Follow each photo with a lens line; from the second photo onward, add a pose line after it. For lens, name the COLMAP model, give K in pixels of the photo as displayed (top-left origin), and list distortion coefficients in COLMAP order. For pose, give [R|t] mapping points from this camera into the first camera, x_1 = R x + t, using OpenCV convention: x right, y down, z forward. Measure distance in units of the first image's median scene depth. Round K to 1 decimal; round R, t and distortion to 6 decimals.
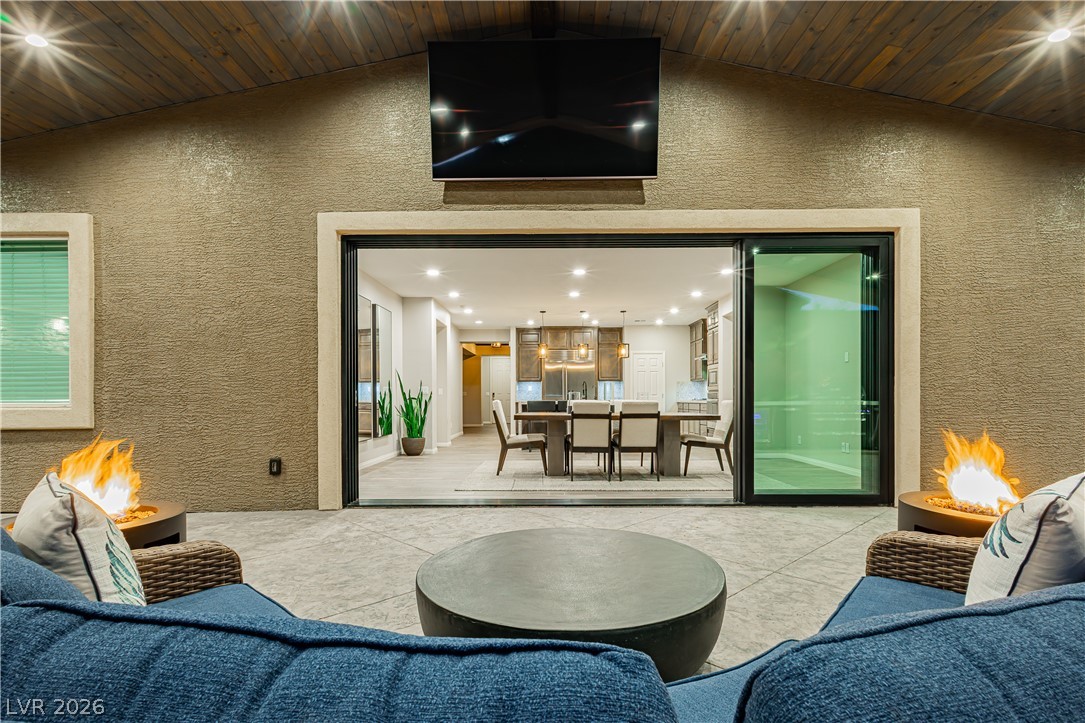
lens RADIAL K [[551.9, 0, 532.4], [0, 551.9, 399.4], [0, 0, 1]] dist [0.005528, 0.000283]
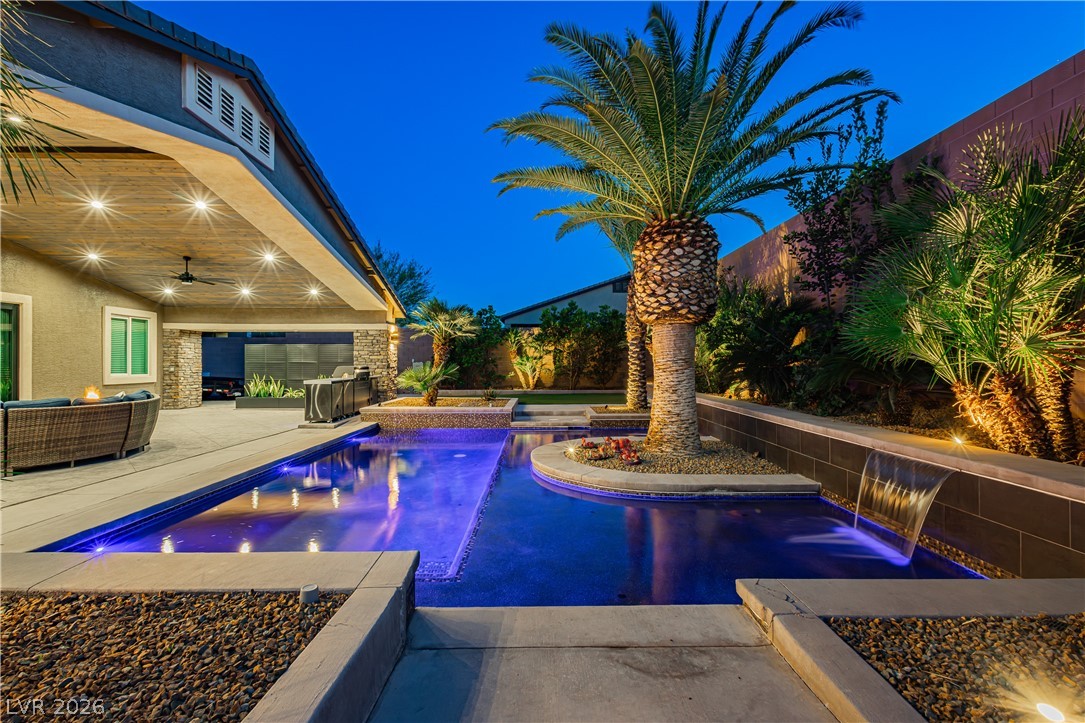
lens RADIAL K [[489.6, 0, 546.2], [0, 489.6, 358.0], [0, 0, 1]] dist [0.002286, -0.001133]
pose [[-0.035516, 0.011340, 0.999305, -1.438606], [0.005297, 0.999924, -0.011159, -0.047992], [-0.999355, 0.004897, -0.035574, -1.097759]]
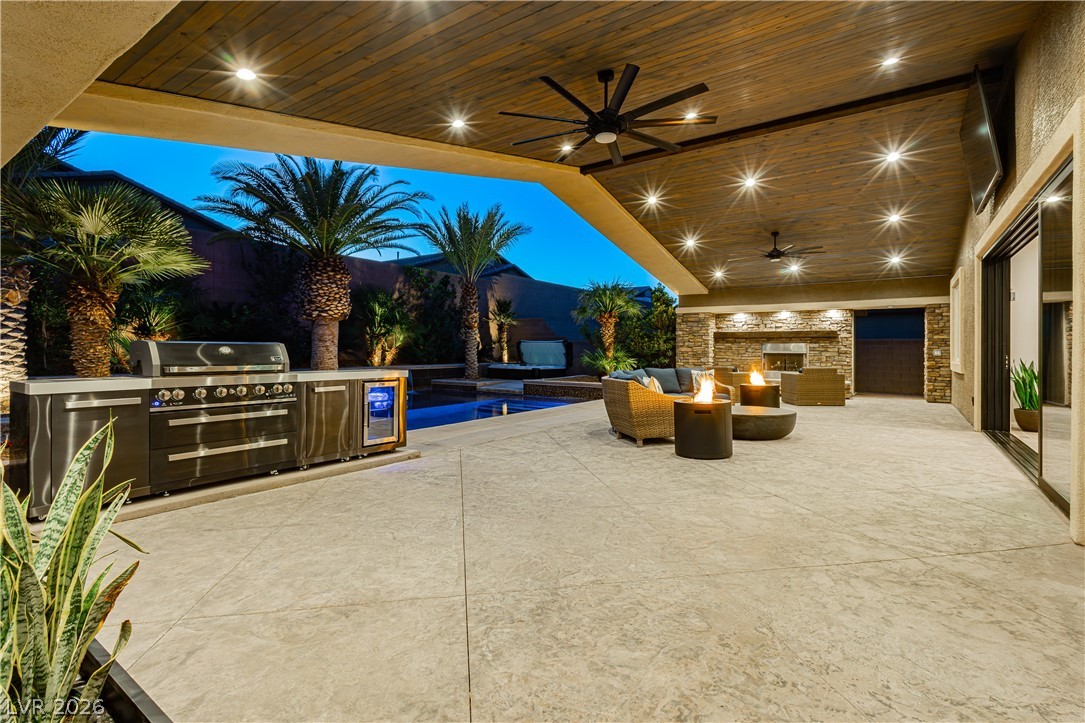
lens RADIAL K [[510.0, 0, 540.4], [0, 510.0, 348.5], [0, 0, 1]] dist [0.008638, -0.001416]
pose [[-0.567028, -0.003015, -0.823693, 1.532317], [-0.006059, 0.999982, 0.000511, -0.029181], [0.823676, 0.005280, -0.567036, 0.809177]]
